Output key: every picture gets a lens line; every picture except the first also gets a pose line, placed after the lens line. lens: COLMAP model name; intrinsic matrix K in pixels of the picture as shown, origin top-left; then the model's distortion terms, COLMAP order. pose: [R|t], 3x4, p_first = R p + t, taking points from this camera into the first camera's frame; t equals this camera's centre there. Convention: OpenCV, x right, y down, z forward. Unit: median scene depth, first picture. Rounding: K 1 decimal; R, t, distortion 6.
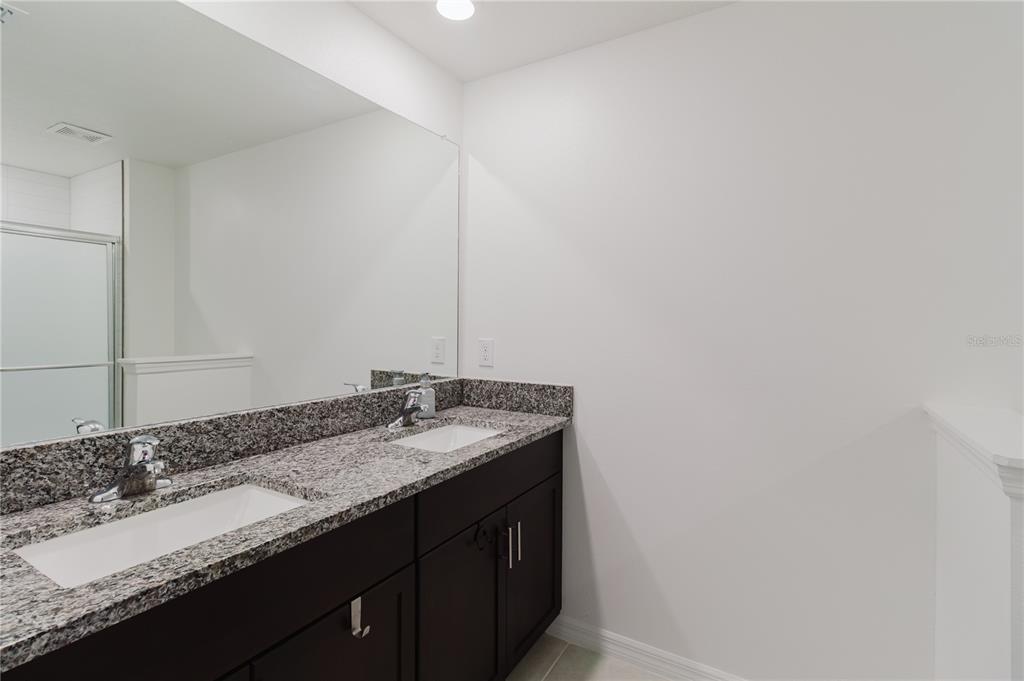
lens RADIAL K [[466.8, 0, 514.1], [0, 466.8, 332.0], [0, 0, 1]] dist [0.000435, -0.001202]
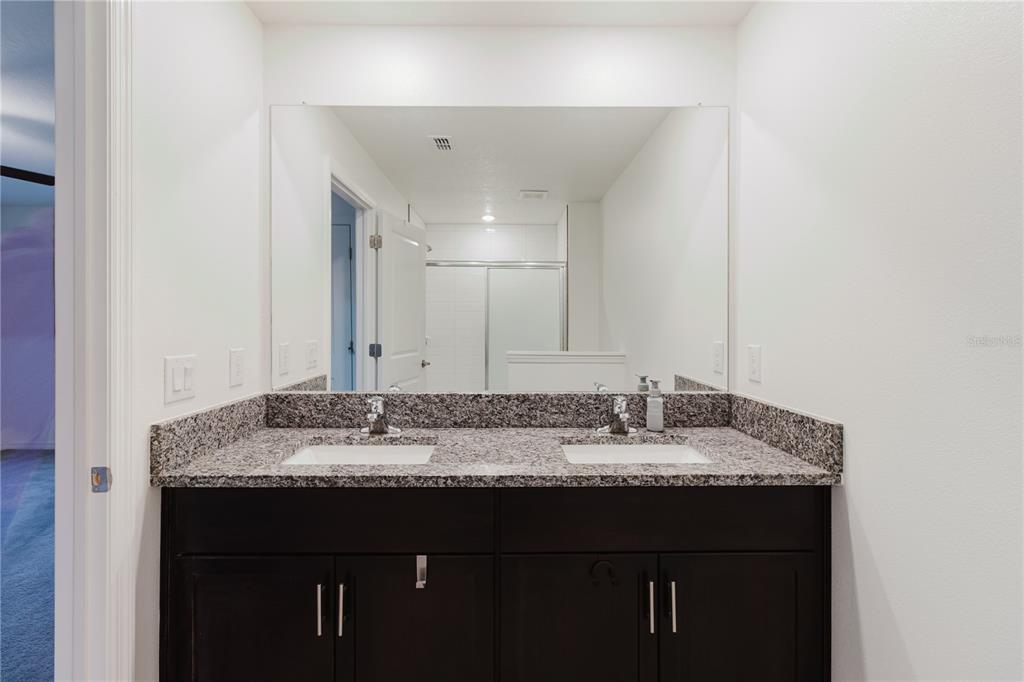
lens RADIAL K [[466.8, 0, 513.8], [0, 466.8, 325.8], [0, 0, 1]] dist [0.000435, -0.001202]
pose [[0.535952, -0.000731, -0.844248, 0.566630], [-0.014669, 0.999841, -0.010178, -0.005095], [0.844121, 0.017839, 0.535856, 0.389826]]
